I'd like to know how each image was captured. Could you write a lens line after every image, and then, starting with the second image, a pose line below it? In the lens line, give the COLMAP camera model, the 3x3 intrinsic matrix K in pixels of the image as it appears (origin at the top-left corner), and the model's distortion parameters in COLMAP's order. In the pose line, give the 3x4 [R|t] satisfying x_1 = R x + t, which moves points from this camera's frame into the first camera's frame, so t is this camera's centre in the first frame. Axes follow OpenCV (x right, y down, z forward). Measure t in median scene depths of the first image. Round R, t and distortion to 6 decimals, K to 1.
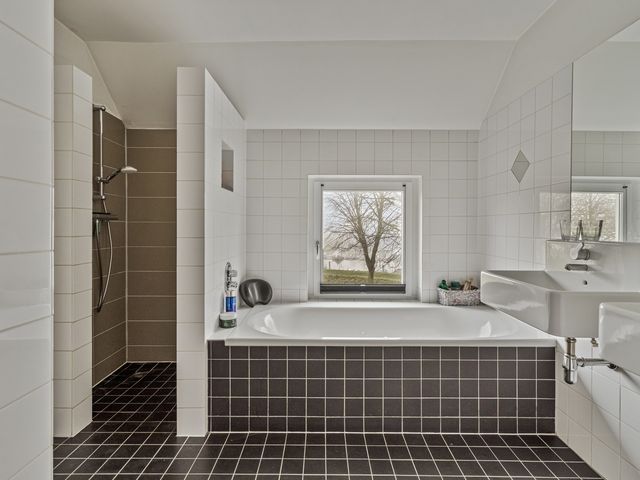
lens RADIAL K [[610.6, 0, 320.0], [0, 610.6, 240.0], [0, 0, 1]] dist [-0.001005, -0.001088]
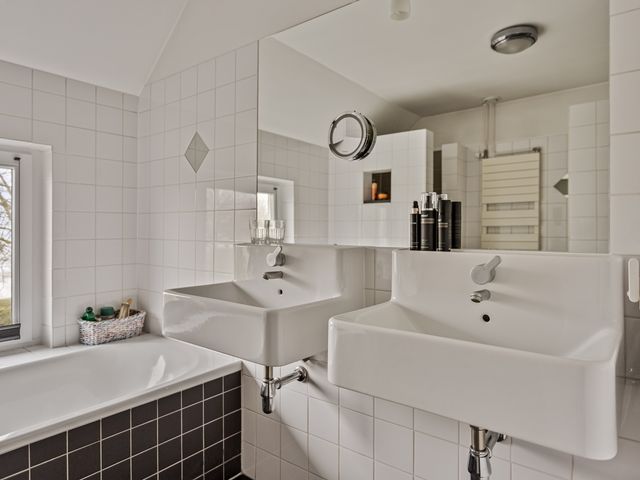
lens RADIAL K [[409.2, 0, 319.2], [0, 409.2, 228.0], [0, 0, 1]] dist [-0.007830, -0.001657]
pose [[0.613901, -0.000232, 0.789383, 0.005083], [0.014057, 0.999845, -0.010638, -0.013825], [-0.789258, 0.017627, 0.613809, 0.559674]]
